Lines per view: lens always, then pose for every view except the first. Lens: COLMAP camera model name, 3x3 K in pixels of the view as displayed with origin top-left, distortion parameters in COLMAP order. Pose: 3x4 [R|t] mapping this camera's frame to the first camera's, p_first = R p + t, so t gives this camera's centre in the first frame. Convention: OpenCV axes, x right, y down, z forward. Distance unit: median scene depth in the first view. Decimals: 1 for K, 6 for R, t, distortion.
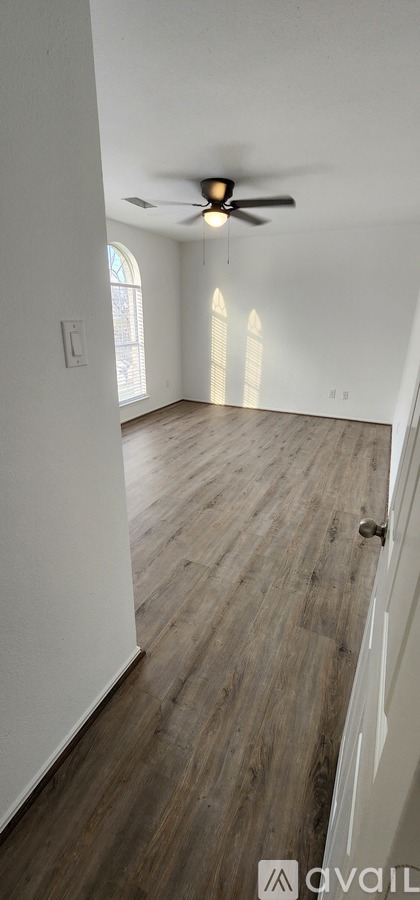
lens RADIAL K [[356.0, 0, 210.0], [0, 356.0, 450.0], [0, 0, 1]] dist [-0.001470, -0.000166]
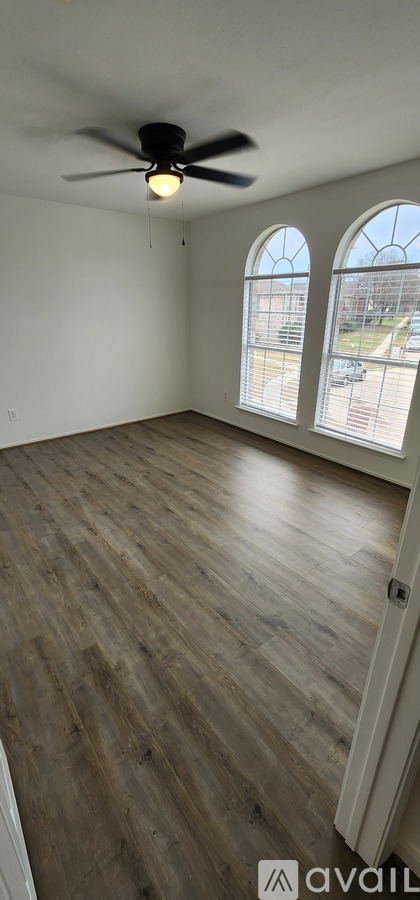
lens RADIAL K [[368.4, 0, 210.0], [0, 368.4, 450.0], [0, 0, 1]] dist [0.001136, 0.000047]
pose [[-0.423884, 0.312945, -0.849934, 0.799171], [-0.324891, 0.823420, 0.465215, -0.592902], [0.845439, 0.473333, -0.247362, 1.497562]]
